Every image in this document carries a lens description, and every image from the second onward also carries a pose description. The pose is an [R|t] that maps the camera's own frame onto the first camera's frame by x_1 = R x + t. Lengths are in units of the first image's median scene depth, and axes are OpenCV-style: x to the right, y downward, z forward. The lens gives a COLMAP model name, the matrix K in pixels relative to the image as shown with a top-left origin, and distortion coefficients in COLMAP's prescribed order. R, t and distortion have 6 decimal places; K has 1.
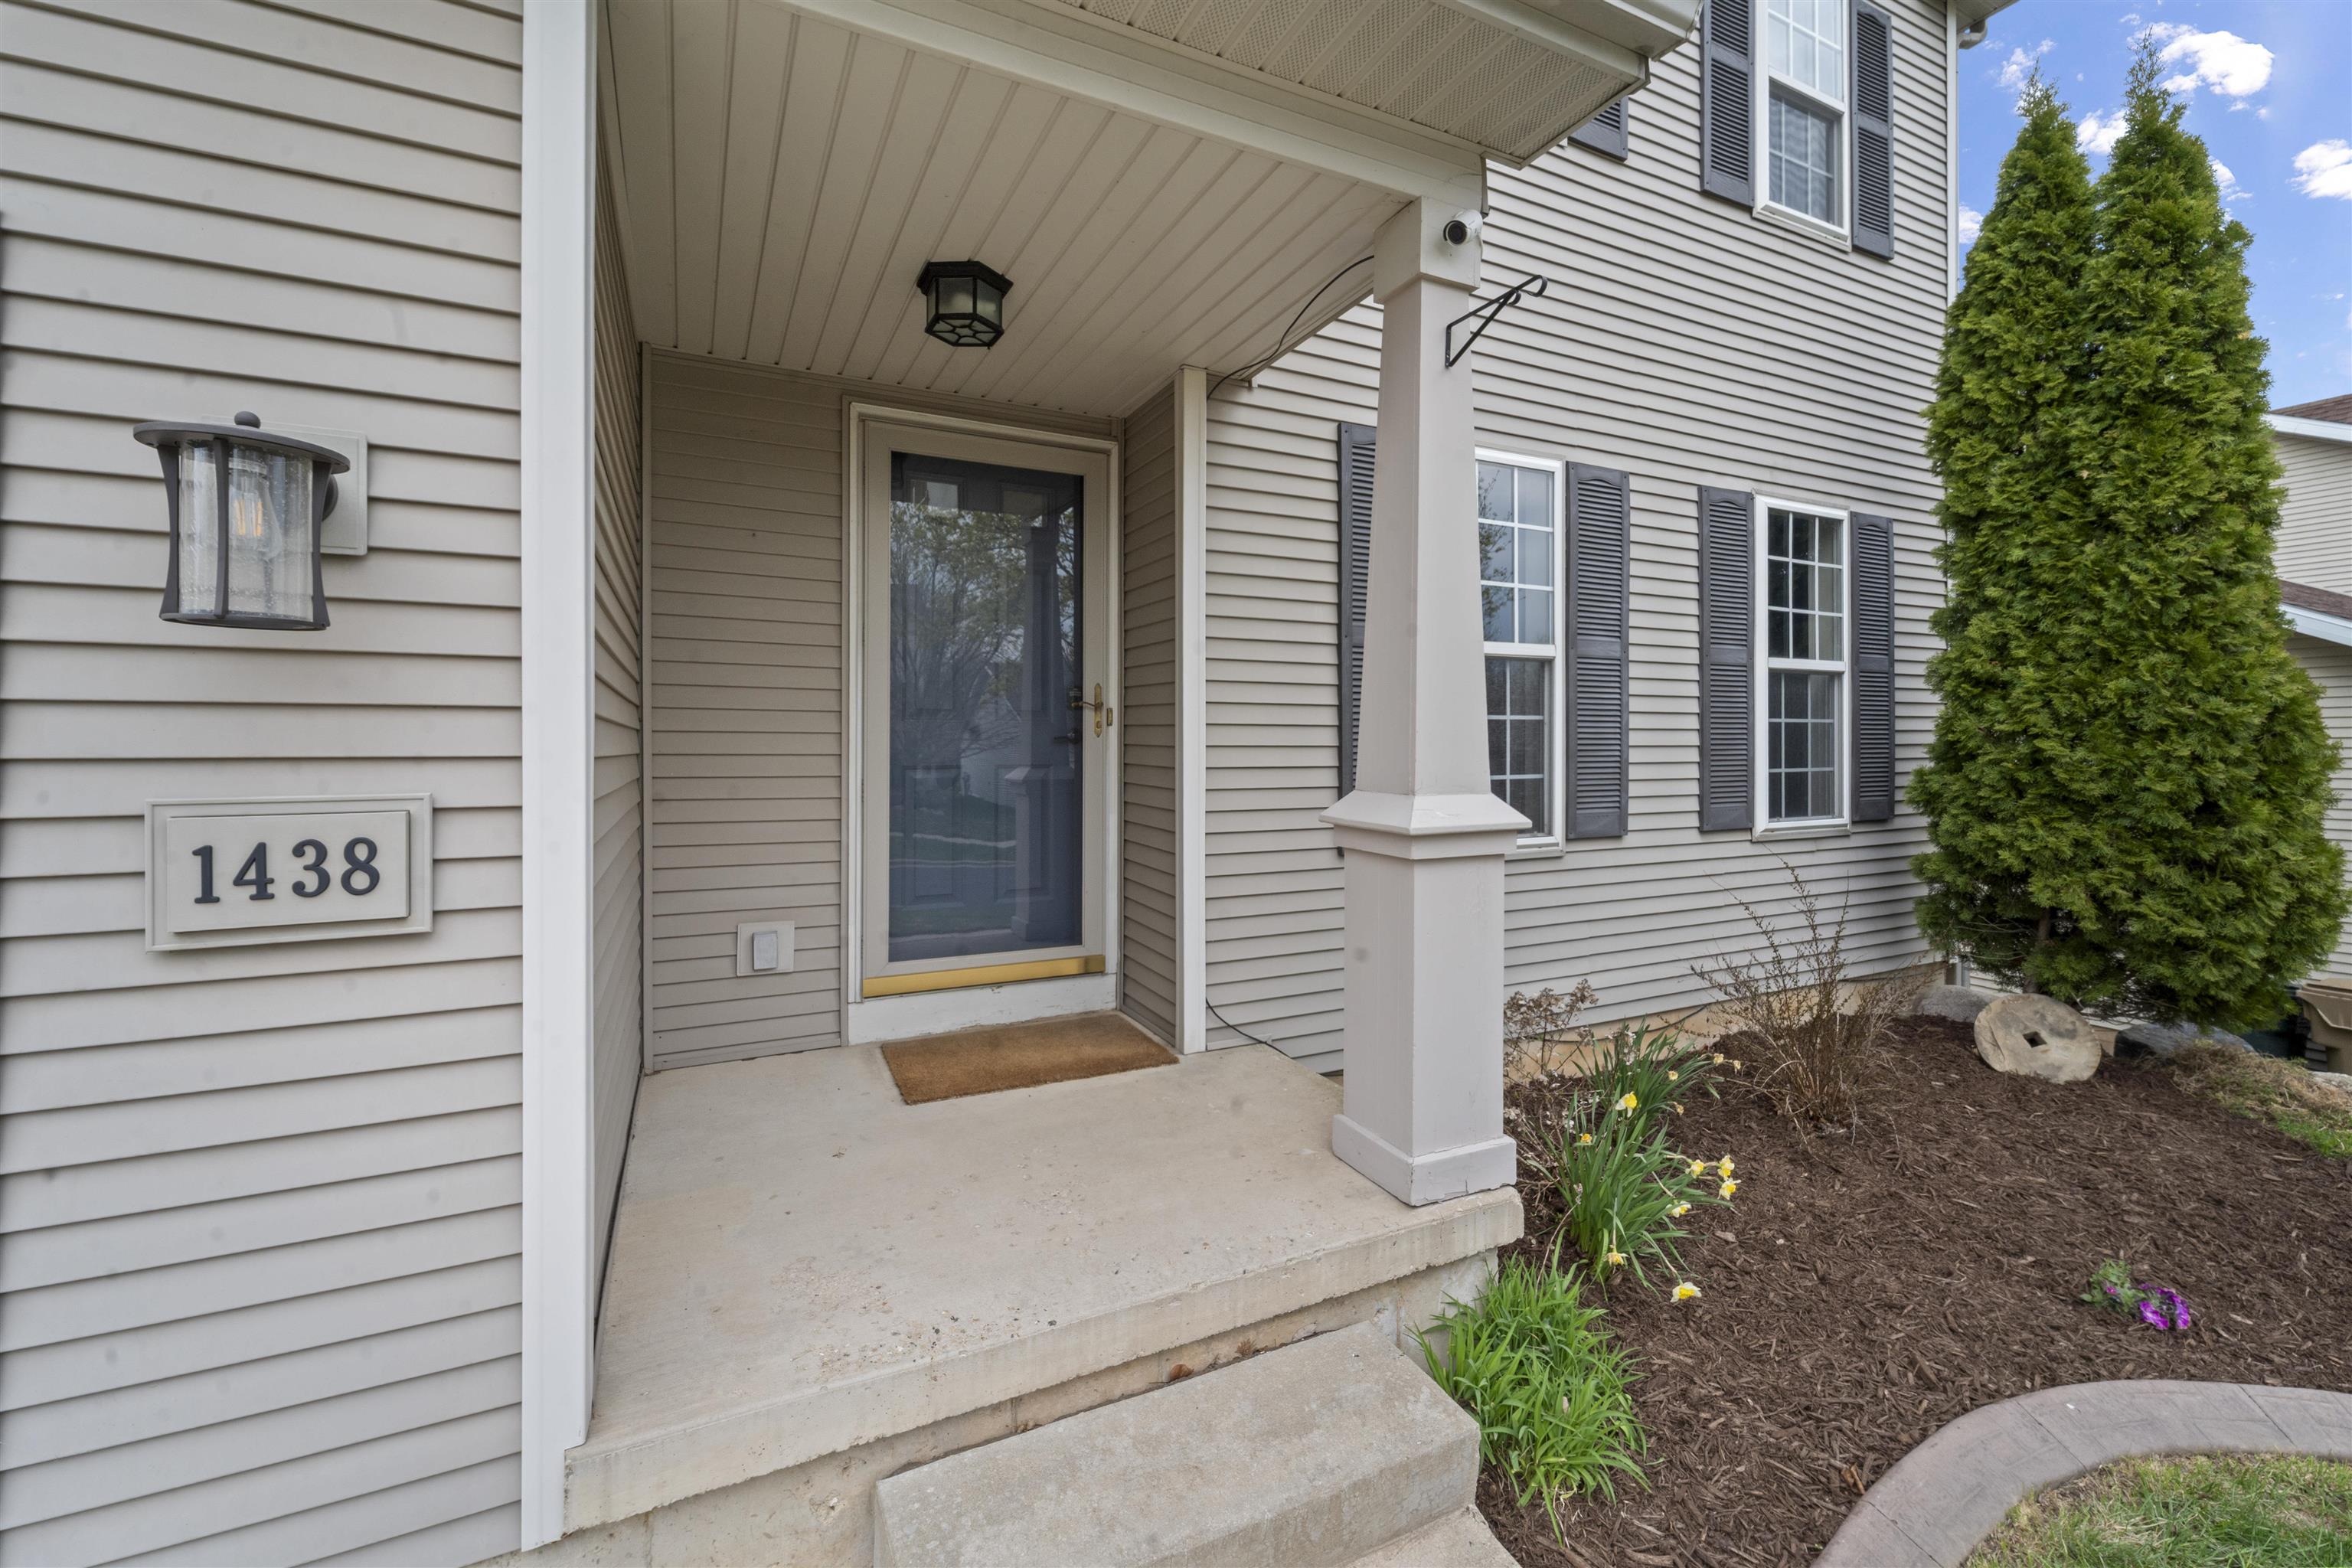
lens RADIAL K [[953.7, 0, 1179.1], [0, 953.7, 739.1], [0, 0, 1]] dist [-0.001994, 0.000100]
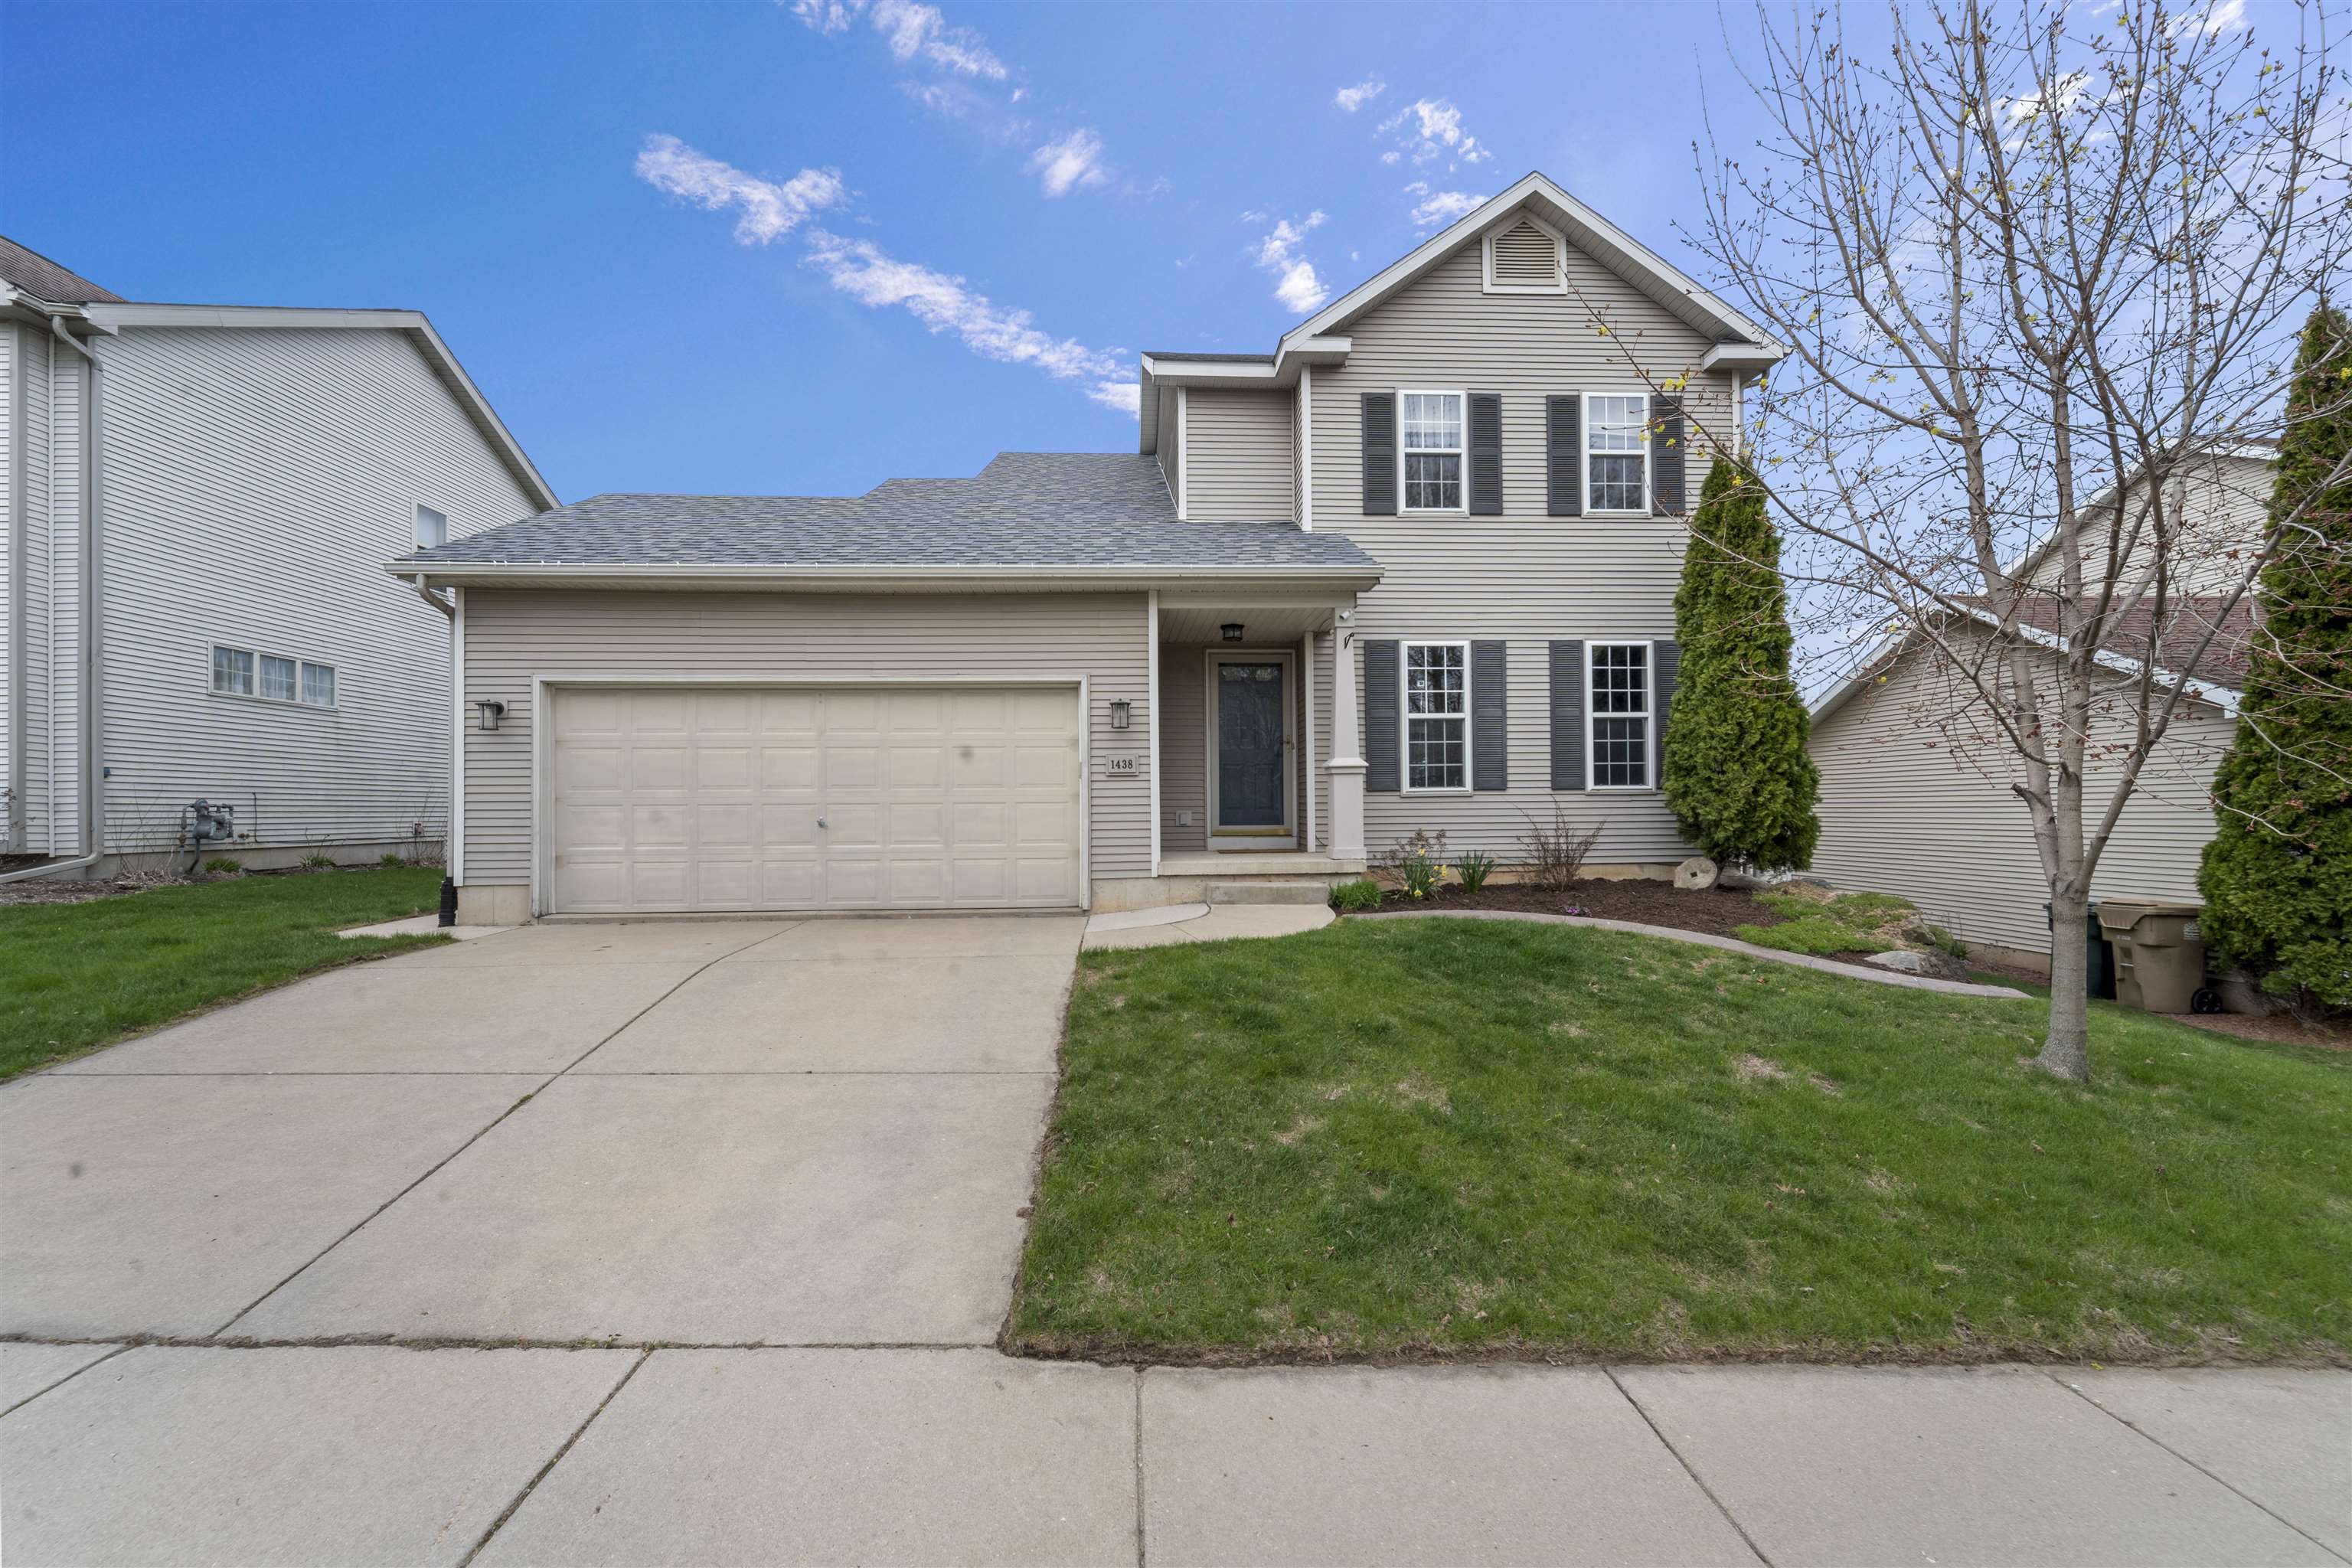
lens RADIAL K [[953.7, 0, 1169.0], [0, 953.7, 795.0], [0, 0, 1]] dist [-0.001994, 0.000100]
pose [[0.919358, -0.013475, -0.393192, 0.636997], [0.009454, 0.999881, -0.012162, 0.139003], [0.393309, 0.007464, 0.919376, -1.599012]]
